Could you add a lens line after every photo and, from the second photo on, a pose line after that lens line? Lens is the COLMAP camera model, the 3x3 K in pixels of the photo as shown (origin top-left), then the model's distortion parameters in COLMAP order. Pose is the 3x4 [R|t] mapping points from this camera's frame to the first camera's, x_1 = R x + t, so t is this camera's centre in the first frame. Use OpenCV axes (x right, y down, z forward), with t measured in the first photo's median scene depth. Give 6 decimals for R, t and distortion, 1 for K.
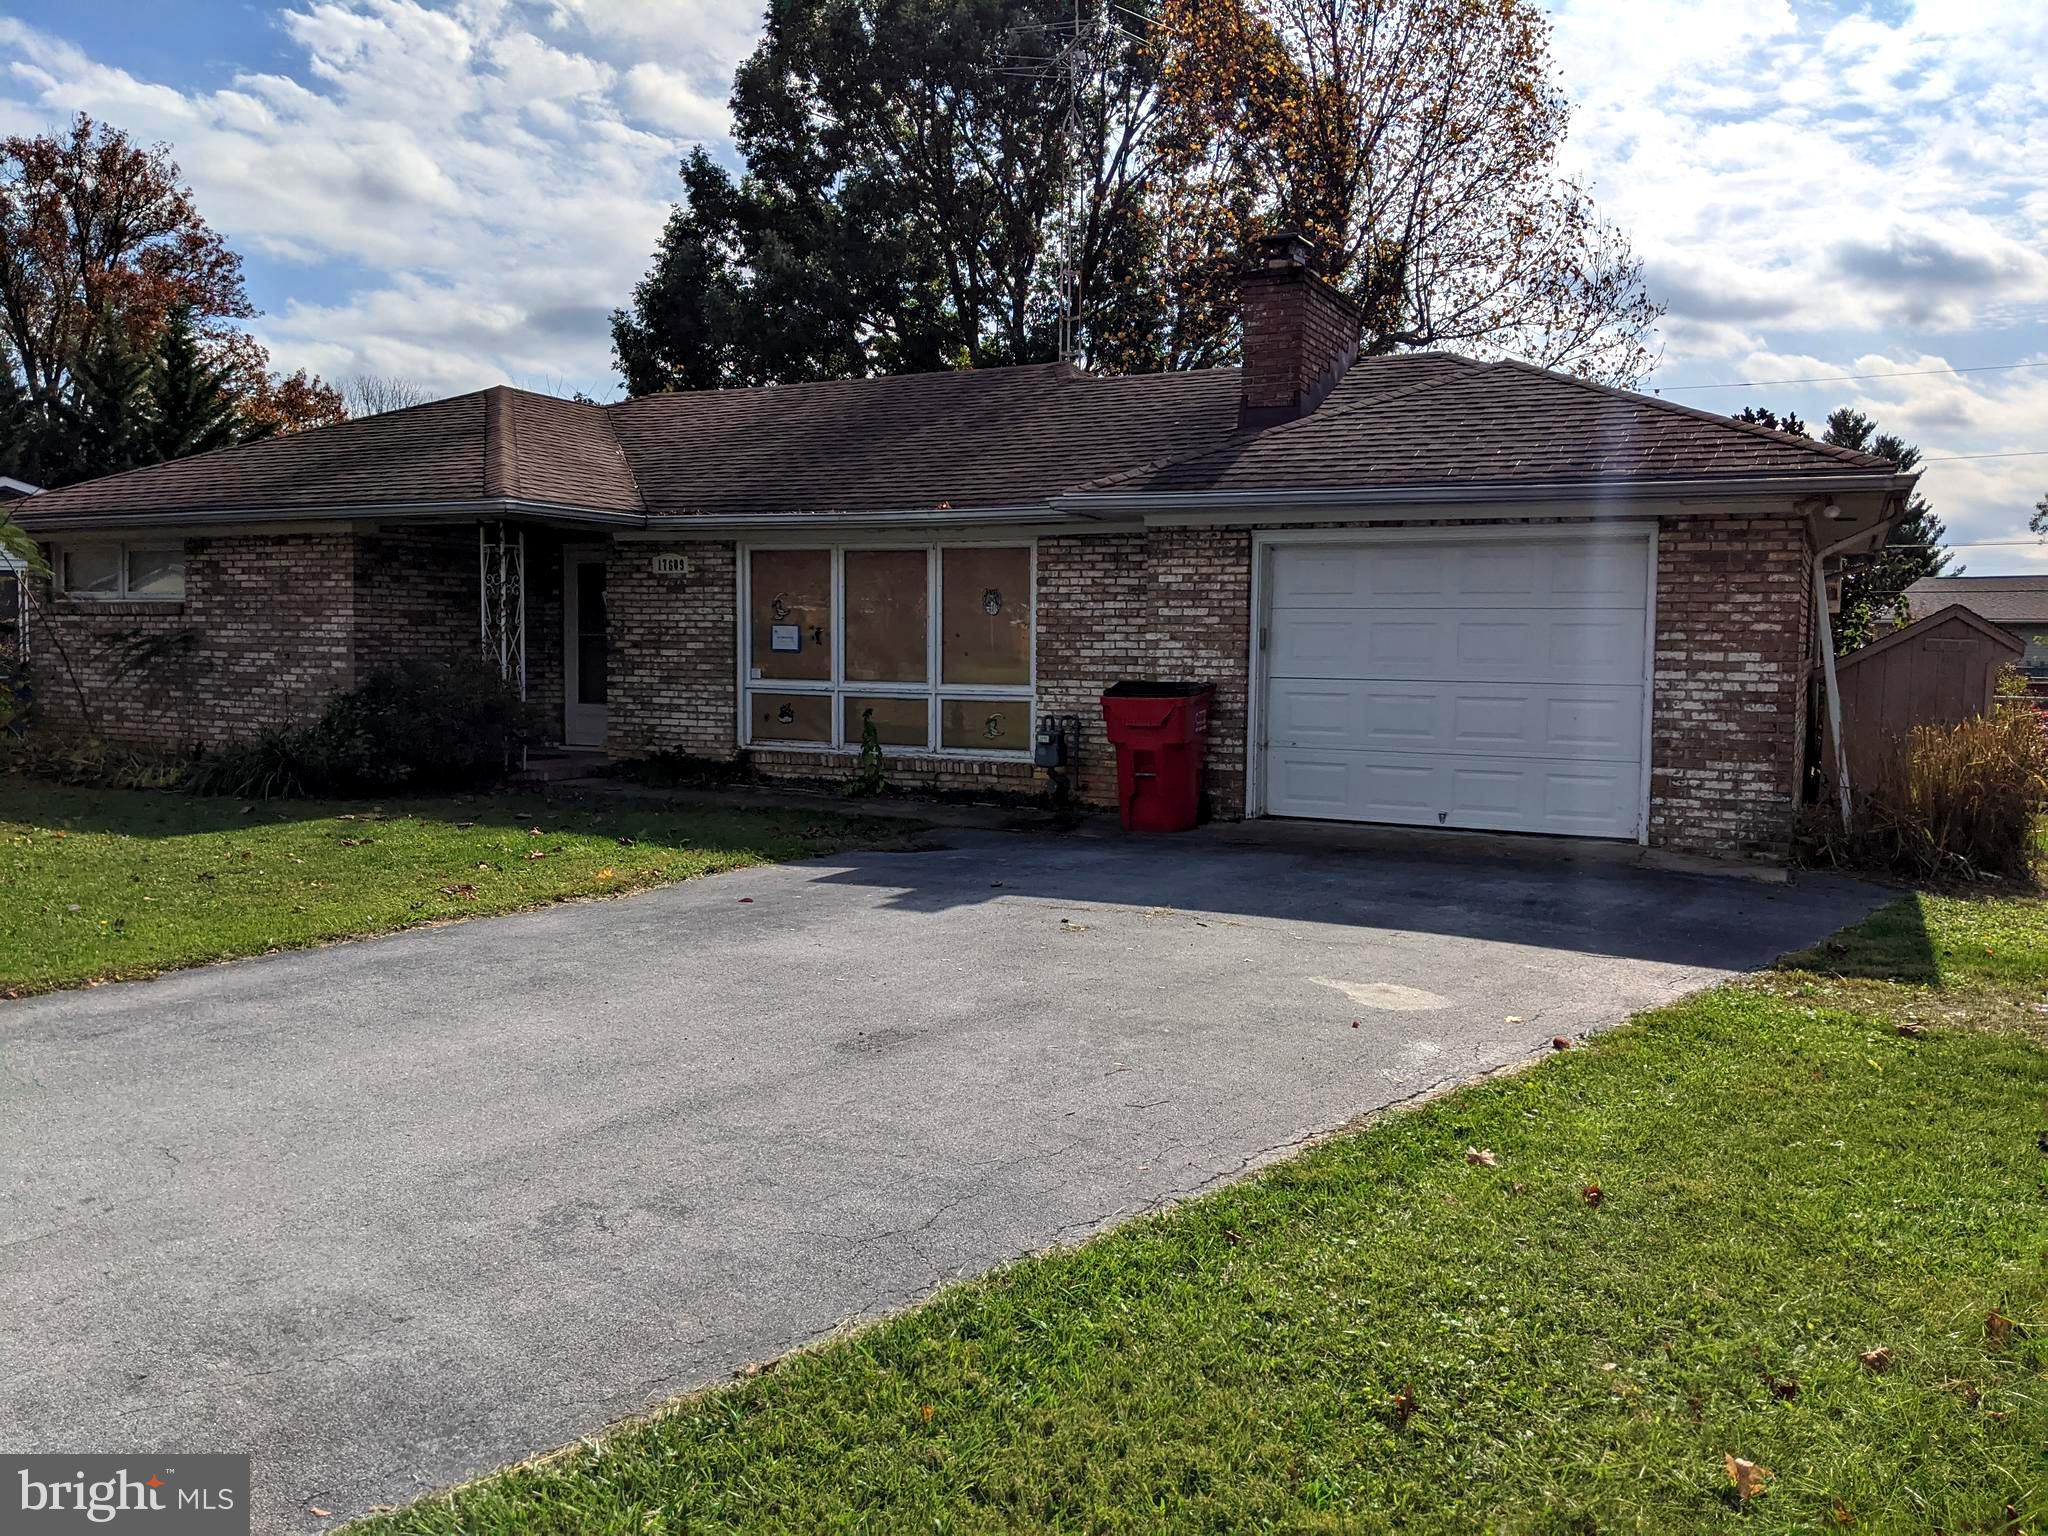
lens RADIAL K [[1622.6, 0, 1024.0], [0, 1622.6, 768.0], [0, 0, 1]] dist [0.117910, -0.233820]
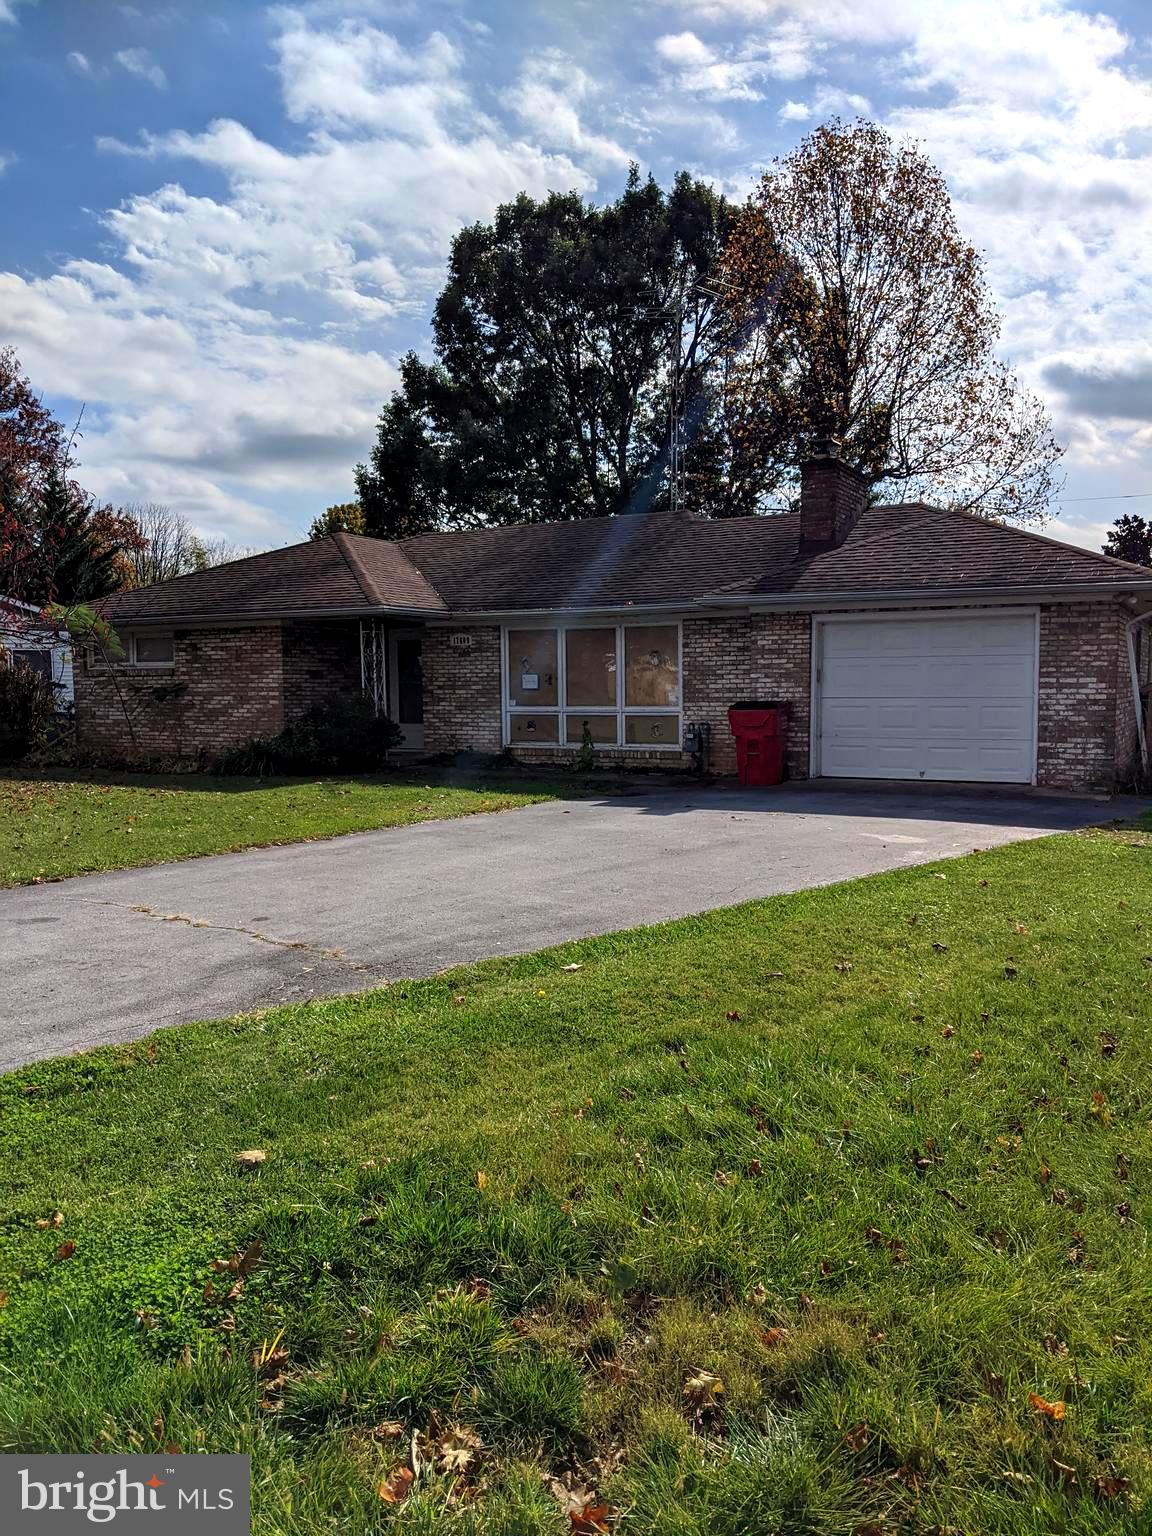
lens RADIAL K [[1175.6, 0, 572.7], [0, 1175.6, 800.7], [0, 0, 1]] dist [0.088098, -0.216683]
pose [[0.999262, -0.016323, -0.034759, -0.066489], [0.017038, 0.999647, 0.020372, 0.022043], [0.034414, -0.020949, 0.999188, -0.251127]]
